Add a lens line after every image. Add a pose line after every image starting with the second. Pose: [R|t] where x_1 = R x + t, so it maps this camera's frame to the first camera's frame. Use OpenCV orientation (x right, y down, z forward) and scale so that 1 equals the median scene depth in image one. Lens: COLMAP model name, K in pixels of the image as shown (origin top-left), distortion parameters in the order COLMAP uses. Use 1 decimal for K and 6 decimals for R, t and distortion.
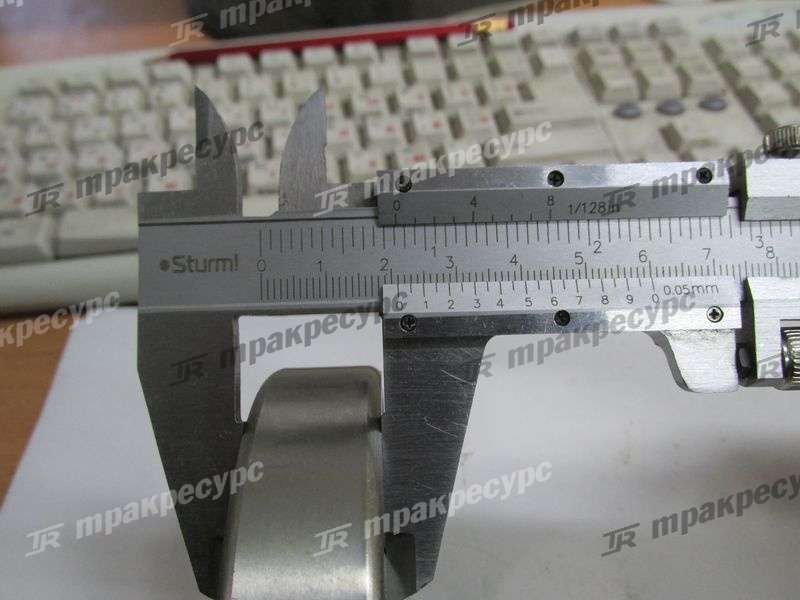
lens RADIAL K [[658.2, 0, 400.0], [0, 658.2, 300.0], [0, 0, 1]] dist [0.007954, -0.000906]
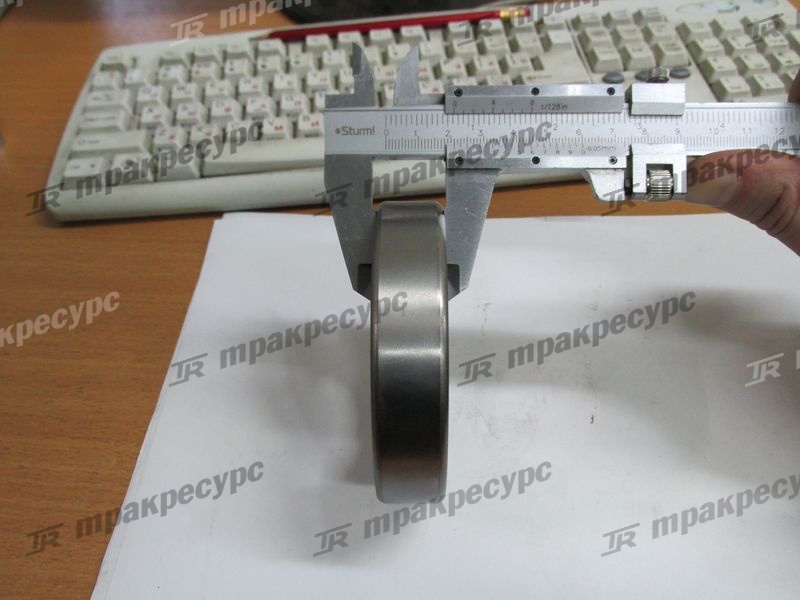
lens RADIAL K [[638.6, 0, 400.0], [0, 638.6, 300.0], [0, 0, 1]] dist [0.008179, 0.010735]
pose [[0.999089, 0.021397, -0.036916, -0.028328], [-0.020325, 0.999368, 0.029174, 0.130442], [0.037517, -0.028397, 0.998892, -0.317083]]
